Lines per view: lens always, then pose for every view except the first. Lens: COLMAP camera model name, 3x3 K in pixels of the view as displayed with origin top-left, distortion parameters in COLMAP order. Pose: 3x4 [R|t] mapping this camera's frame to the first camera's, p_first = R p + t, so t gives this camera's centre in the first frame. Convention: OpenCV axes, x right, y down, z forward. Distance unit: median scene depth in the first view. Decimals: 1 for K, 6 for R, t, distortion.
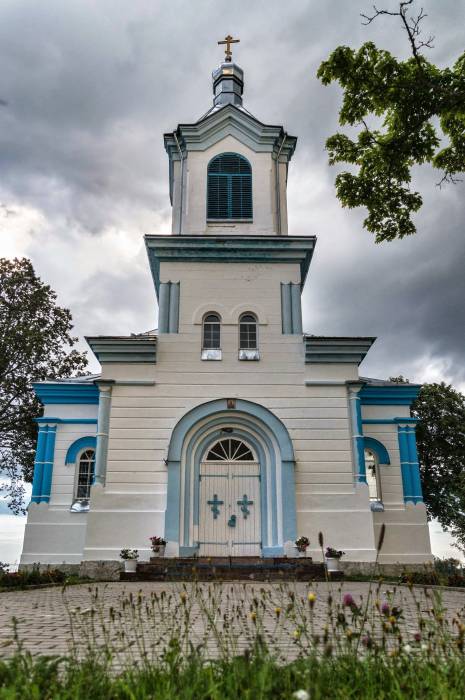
lens RADIAL K [[516.7, 0, 222.0], [0, 516.7, 415.4], [0, 0, 1]] dist [-0.023566, 0.001519]
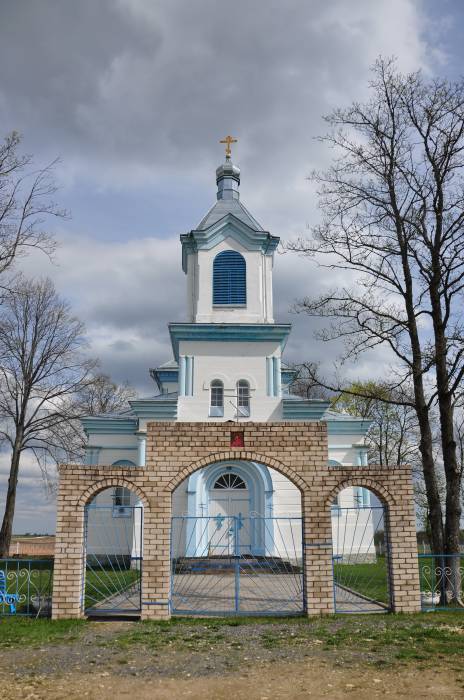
lens RADIAL K [[560.9, 0, 232.0], [0, 560.9, 364.7], [0, 0, 1]] dist [-0.093324, 0.005280]
pose [[0.999399, 0.005559, 0.034218, -0.029307], [-0.005549, 0.999985, -0.000388, -0.226751], [-0.034220, 0.000198, 0.999414, -0.493641]]
